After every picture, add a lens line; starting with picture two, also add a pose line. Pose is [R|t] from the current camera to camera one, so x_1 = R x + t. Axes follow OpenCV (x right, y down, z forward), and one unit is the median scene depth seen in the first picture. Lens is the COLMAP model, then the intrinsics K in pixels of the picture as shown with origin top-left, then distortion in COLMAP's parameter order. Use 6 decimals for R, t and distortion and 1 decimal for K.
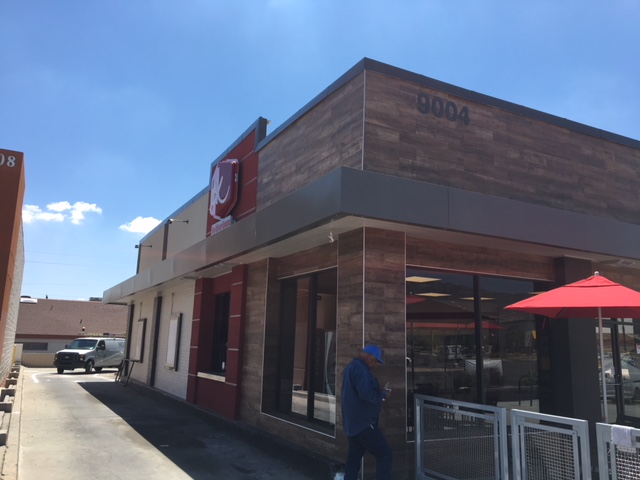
lens RADIAL K [[539.4, 0, 320.0], [0, 539.4, 240.0], [0, 0, 1]] dist [0.085193, -0.144038]
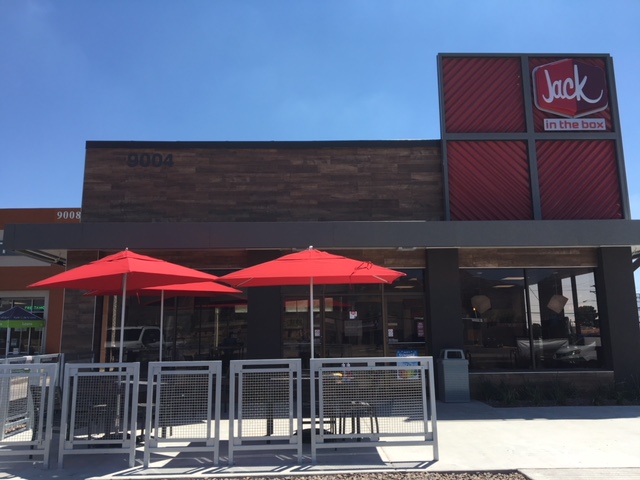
lens RADIAL K [[539.4, 0, 320.0], [0, 539.4, 240.0], [0, 0, 1]] dist [0.085193, -0.144038]
pose [[0.895424, -0.117510, -0.429426, 1.168486], [0.119552, 0.992577, -0.022329, 0.056434], [0.428862, -0.031345, 0.902826, -0.124560]]
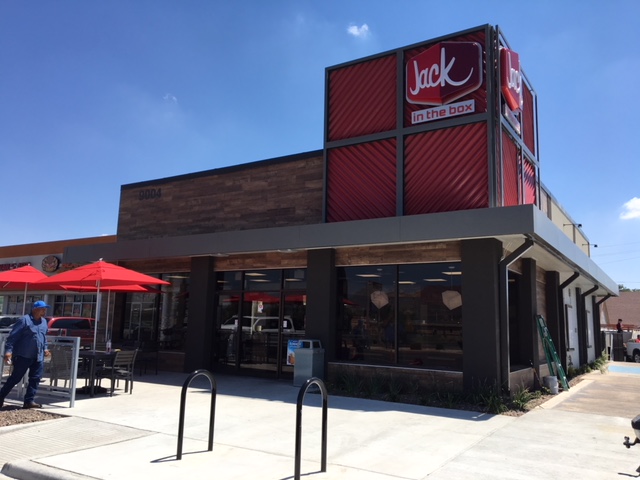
lens RADIAL K [[539.4, 0, 320.0], [0, 539.4, 240.0], [0, 0, 1]] dist [0.085193, -0.144038]
pose [[0.493148, -0.148943, -0.857100, 2.126186], [0.149793, 0.985058, -0.084993, 0.184685], [0.856952, -0.086473, 0.508090, 0.469620]]
